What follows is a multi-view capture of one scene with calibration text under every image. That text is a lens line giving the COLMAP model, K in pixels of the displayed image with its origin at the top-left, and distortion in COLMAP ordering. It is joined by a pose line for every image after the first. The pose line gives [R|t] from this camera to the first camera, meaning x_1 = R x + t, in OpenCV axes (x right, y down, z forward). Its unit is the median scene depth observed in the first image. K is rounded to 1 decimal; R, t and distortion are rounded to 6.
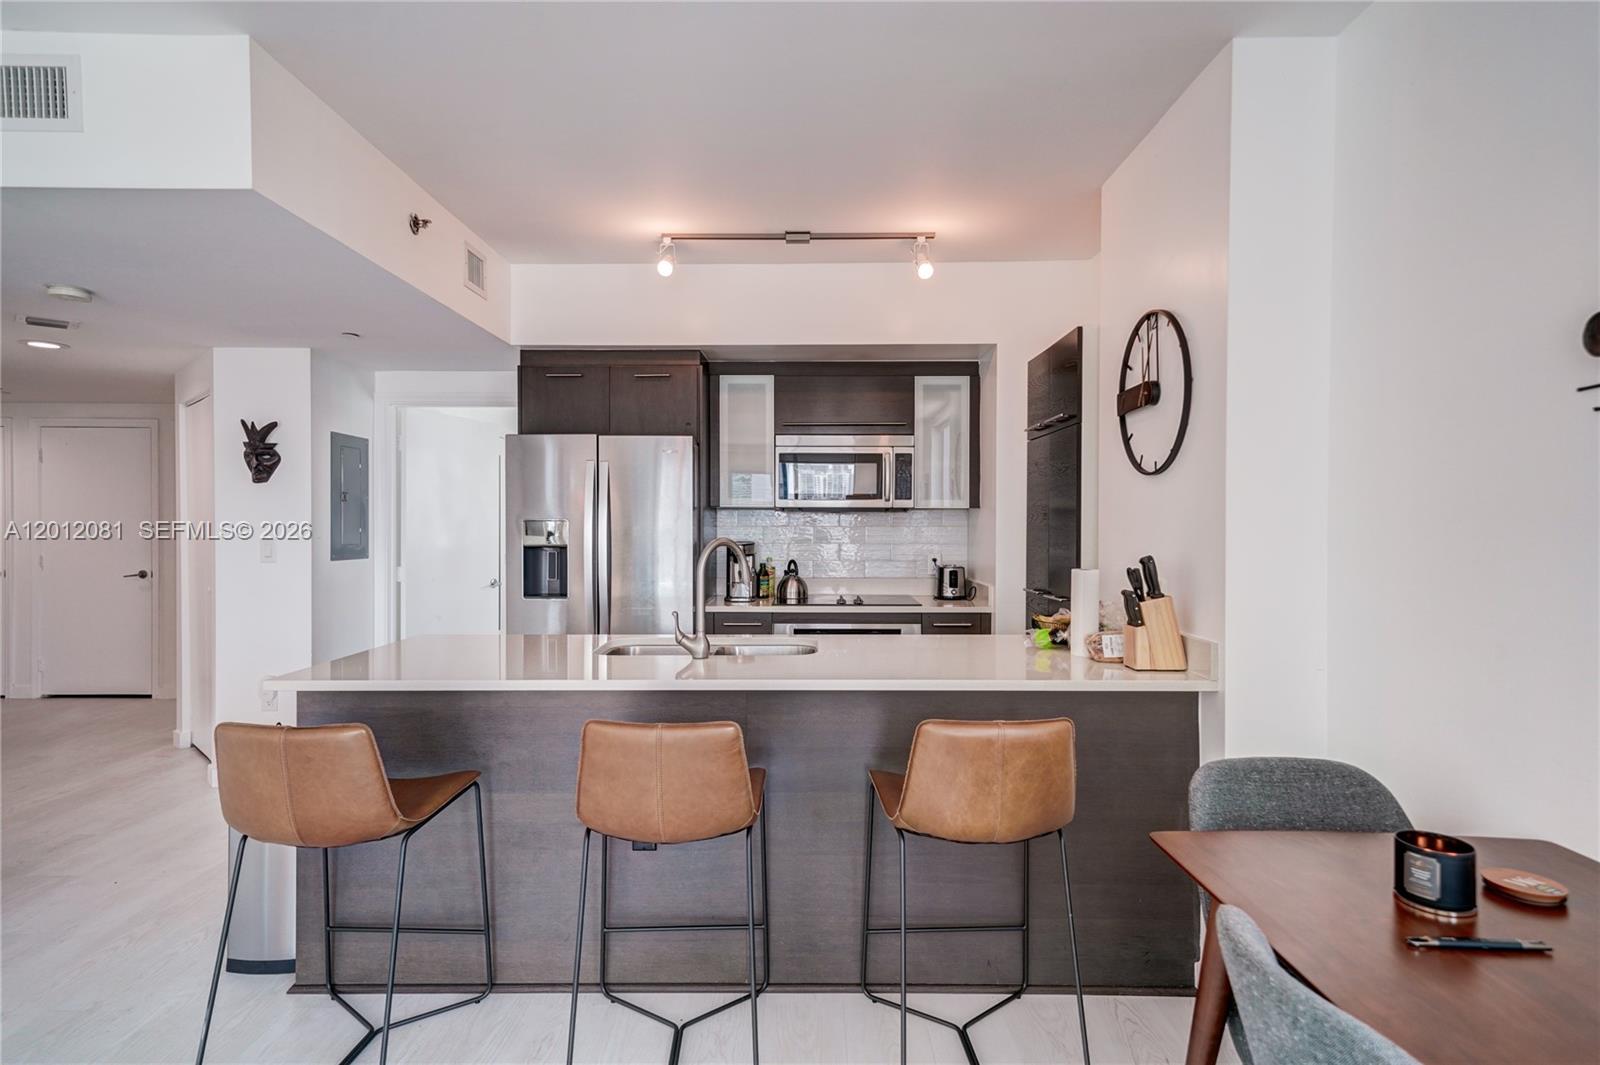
lens RADIAL K [[832.4, 0, 807.2], [0, 832.4, 531.9], [0, 0, 1]] dist [0.017253, -0.000052]
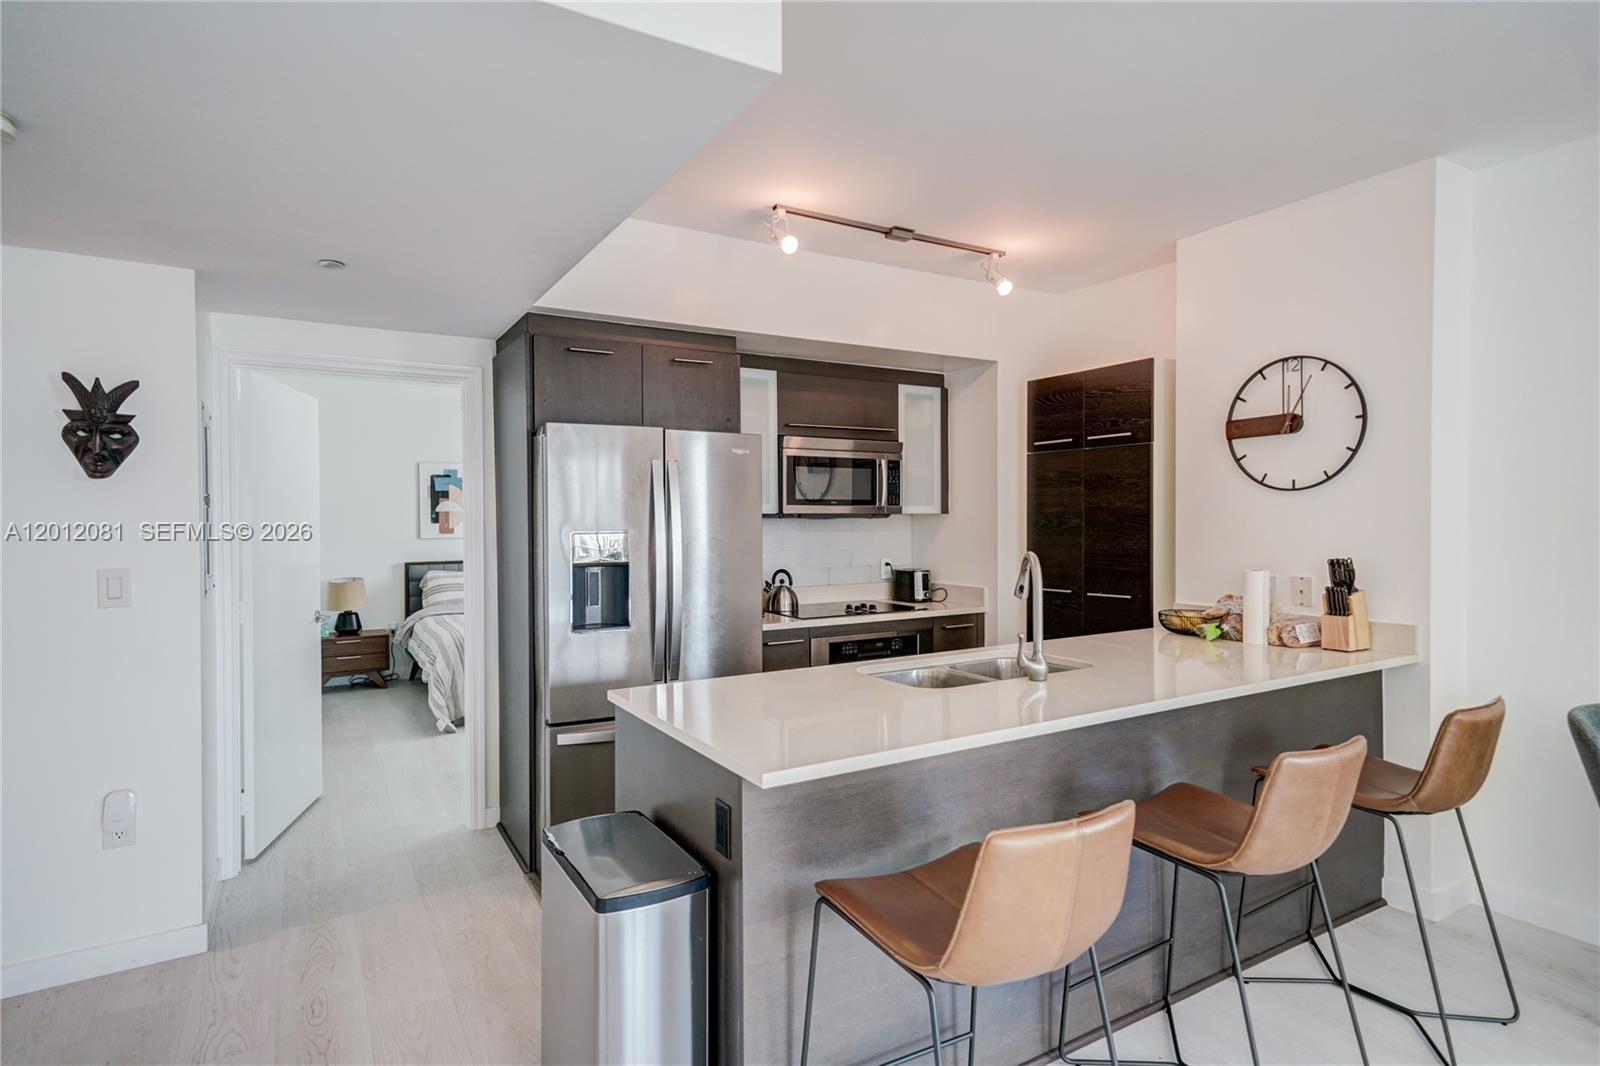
lens RADIAL K [[832.4, 0, 805.7], [0, 832.4, 531.4], [0, 0, 1]] dist [0.017253, -0.000052]
pose [[0.855877, -0.014747, 0.516970, -0.526063], [0.012852, 0.999891, 0.007246, -0.017140], [-0.517020, 0.000442, 0.855973, 0.204237]]
